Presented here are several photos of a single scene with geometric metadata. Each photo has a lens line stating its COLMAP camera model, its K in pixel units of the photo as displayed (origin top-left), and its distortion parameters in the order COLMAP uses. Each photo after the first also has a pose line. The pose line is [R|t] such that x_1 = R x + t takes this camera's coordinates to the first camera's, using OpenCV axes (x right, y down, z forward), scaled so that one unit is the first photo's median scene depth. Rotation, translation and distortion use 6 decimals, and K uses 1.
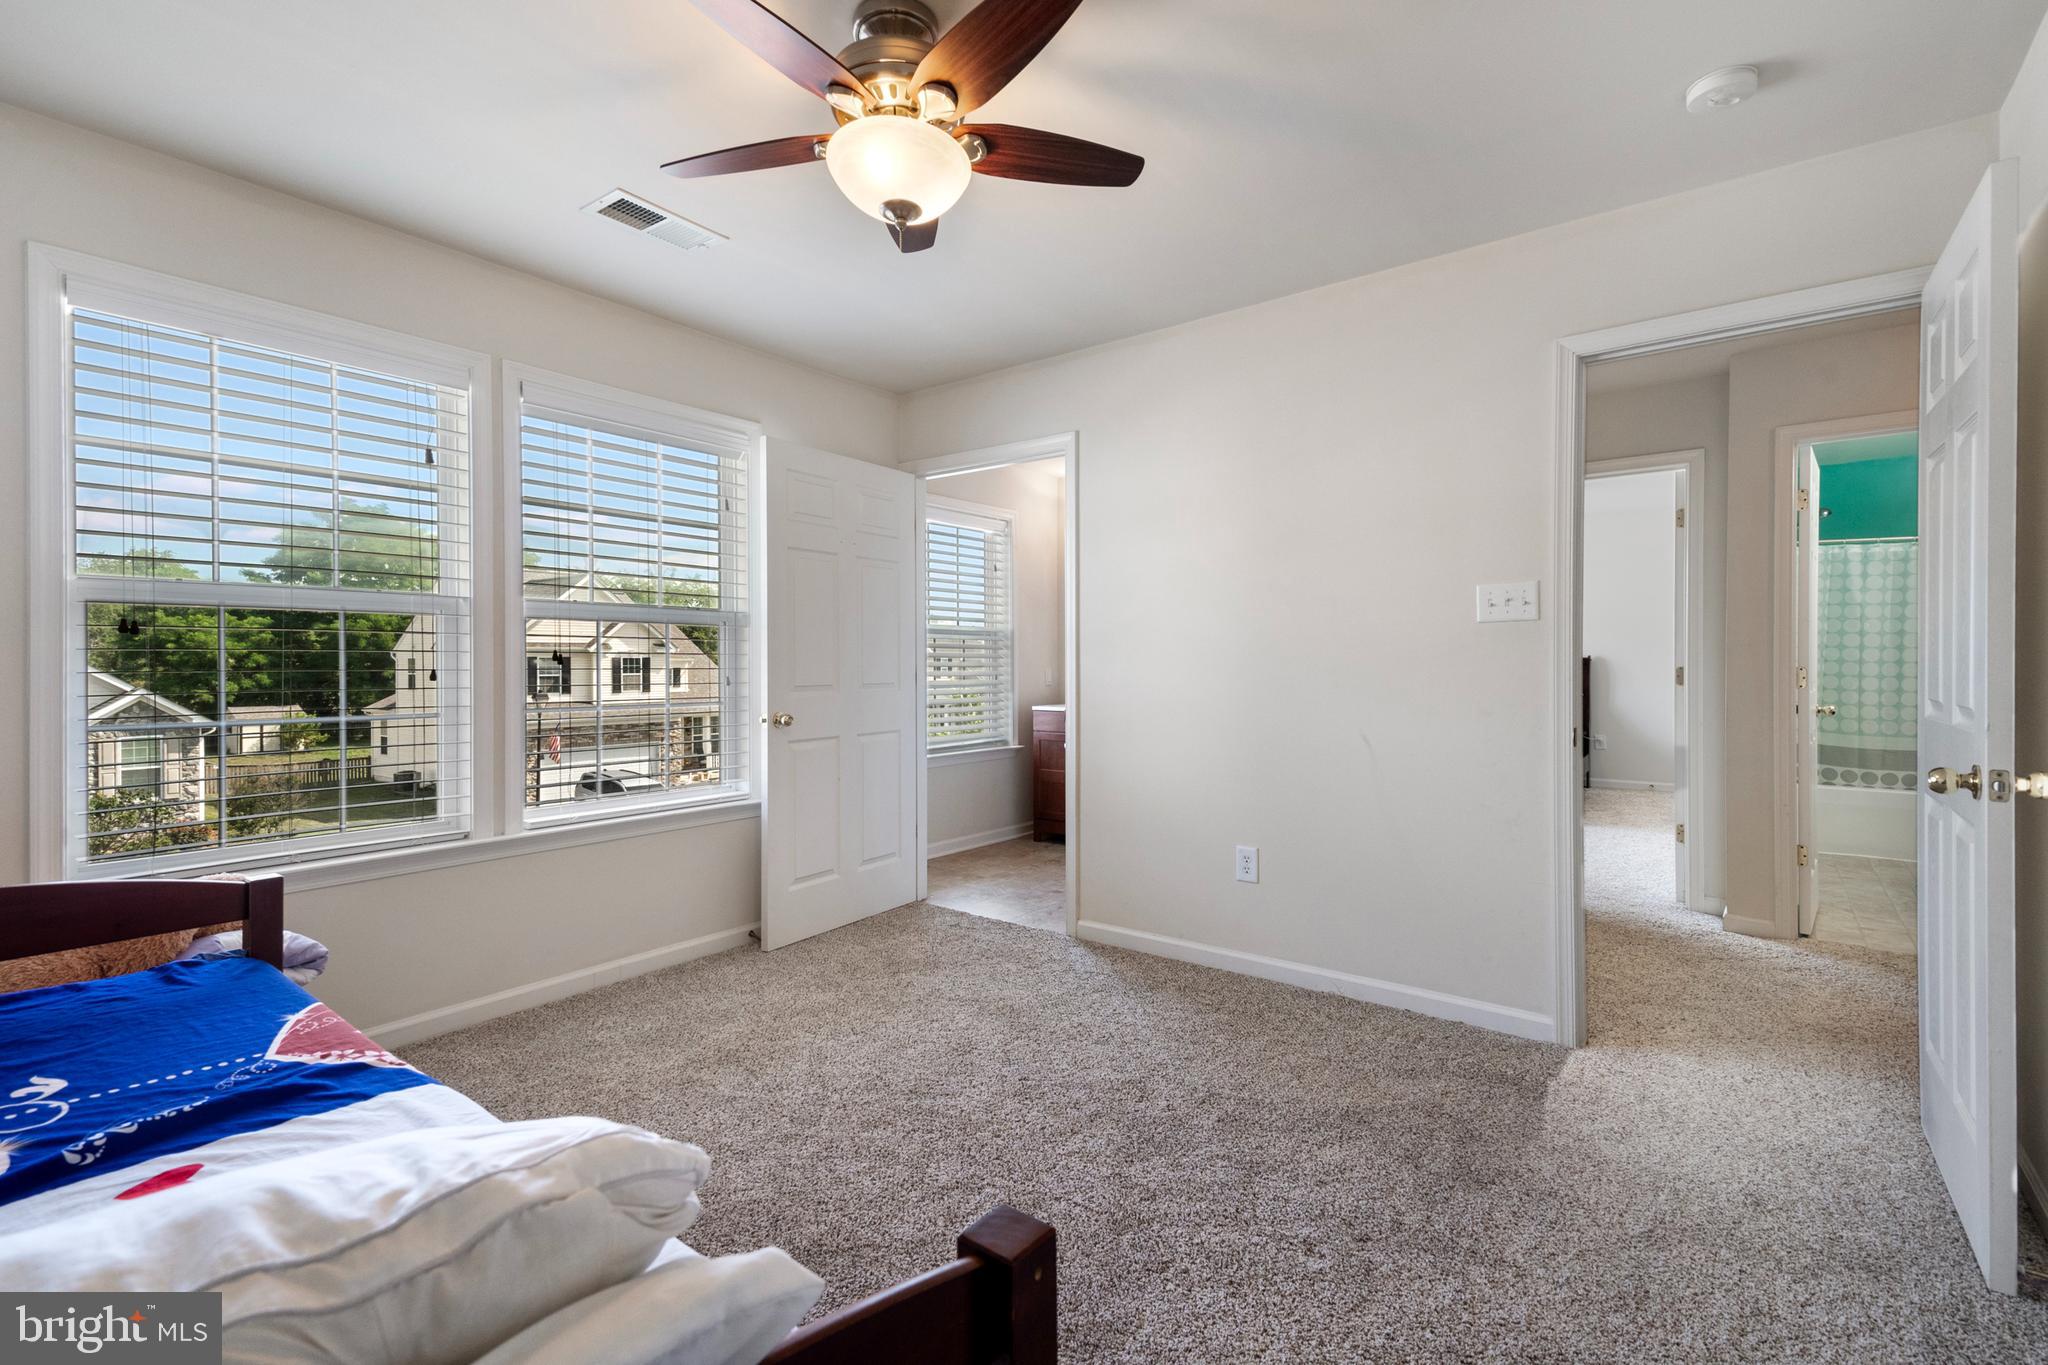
lens RADIAL K [[899.1, 0, 1029.5], [0, 899.1, 674.5], [0, 0, 1]] dist [0.030299, -0.008199]
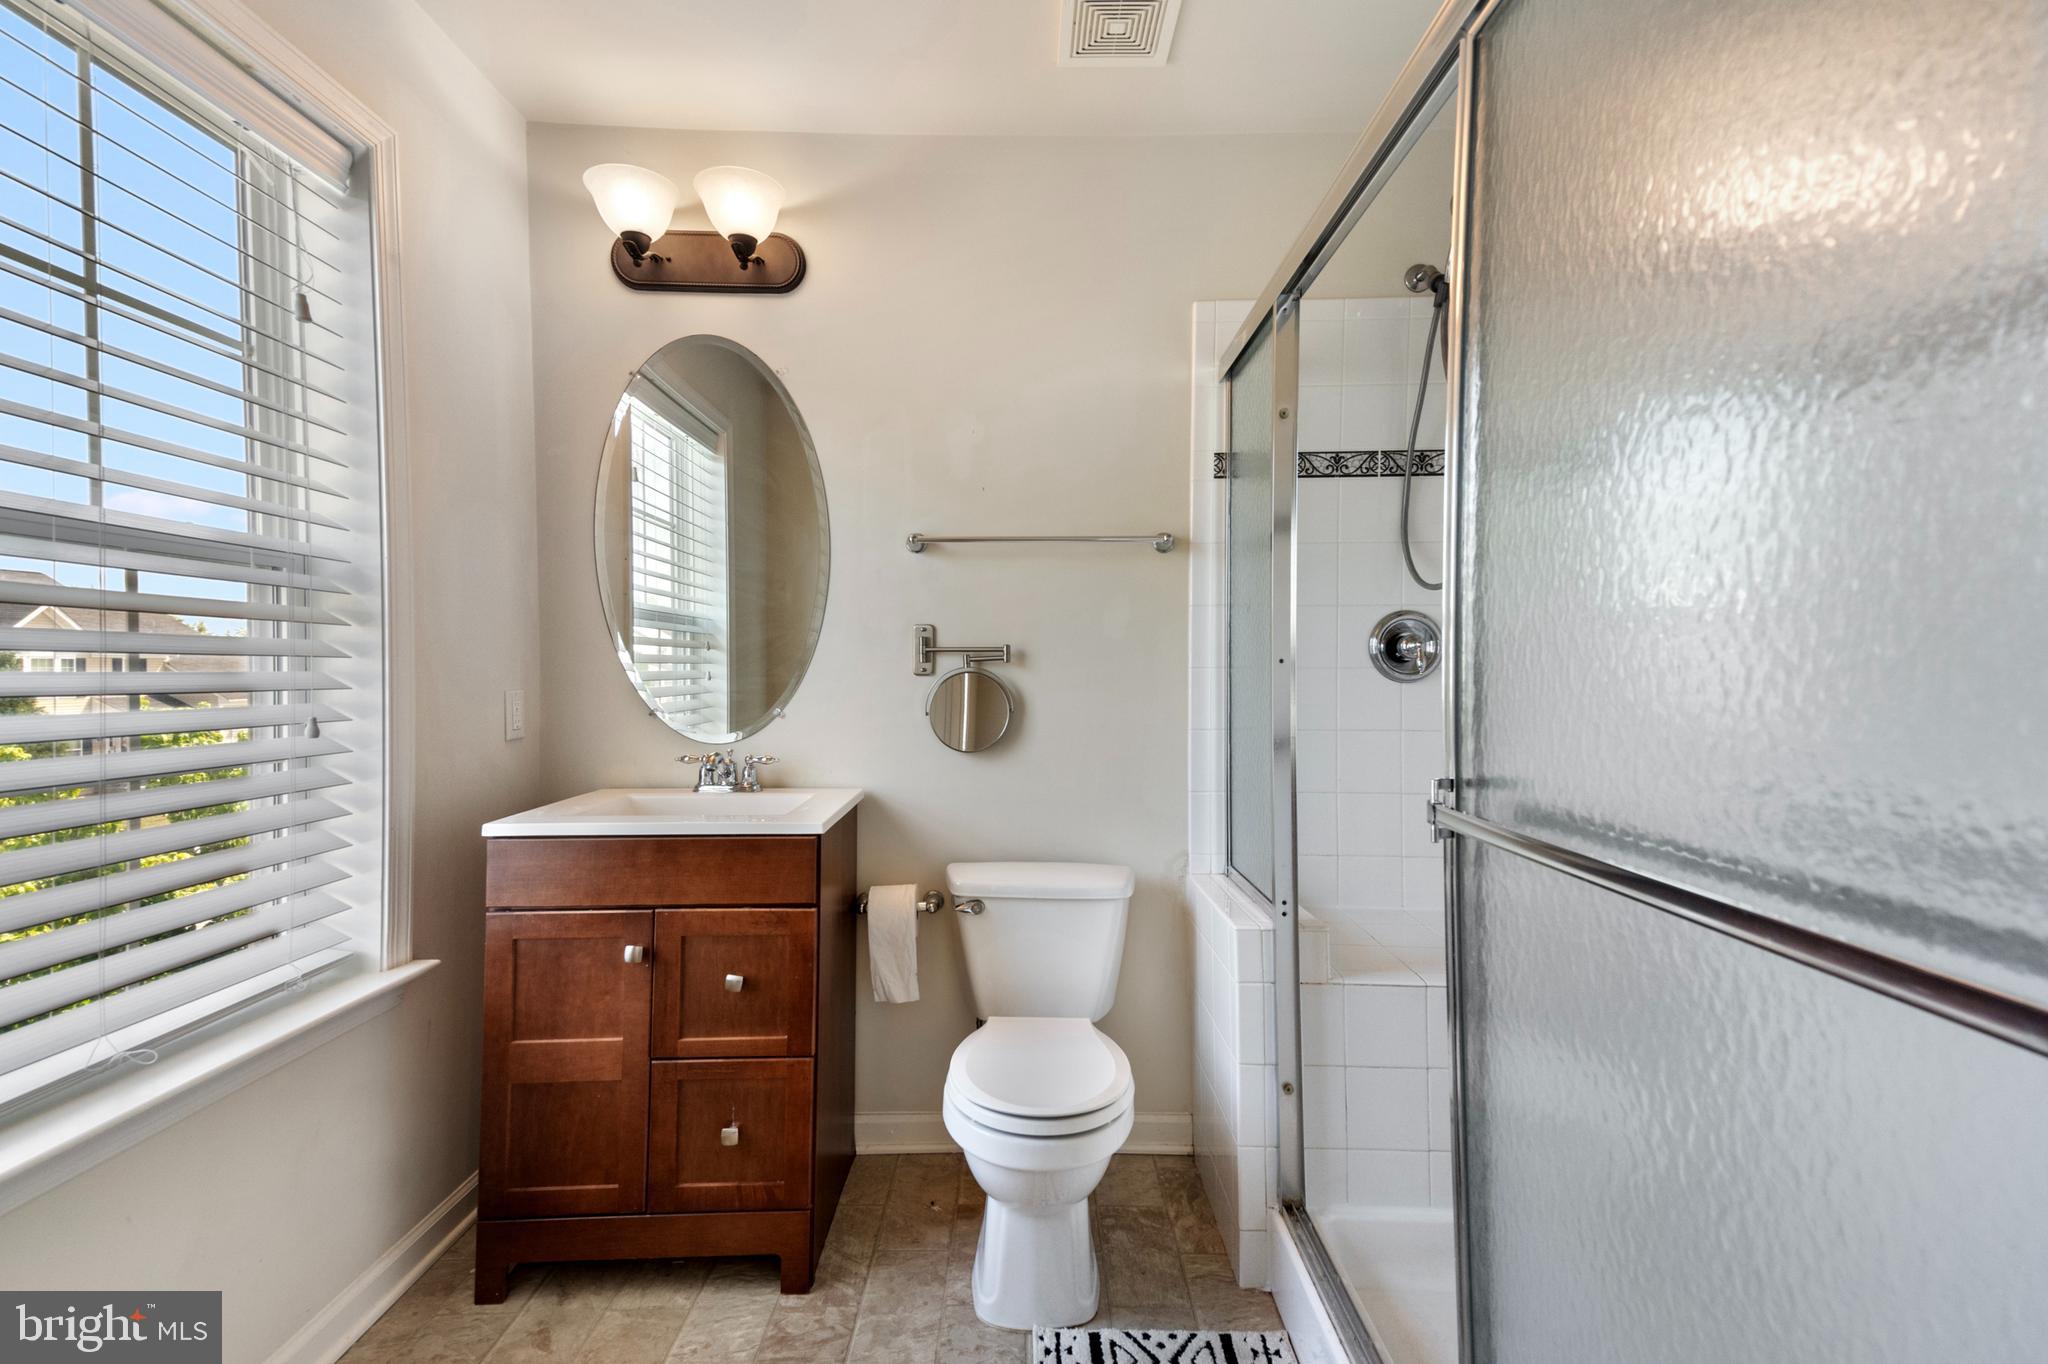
lens RADIAL K [[899.1, 0, 1018.4], [0, 899.1, 670.0], [0, 0, 1]] dist [0.030299, -0.008199]
pose [[0.770649, -0.001171, 0.637259, -0.047540], [0.003191, 0.999993, -0.002022, -0.013159], [-0.637252, 0.003592, 0.770647, 0.663942]]
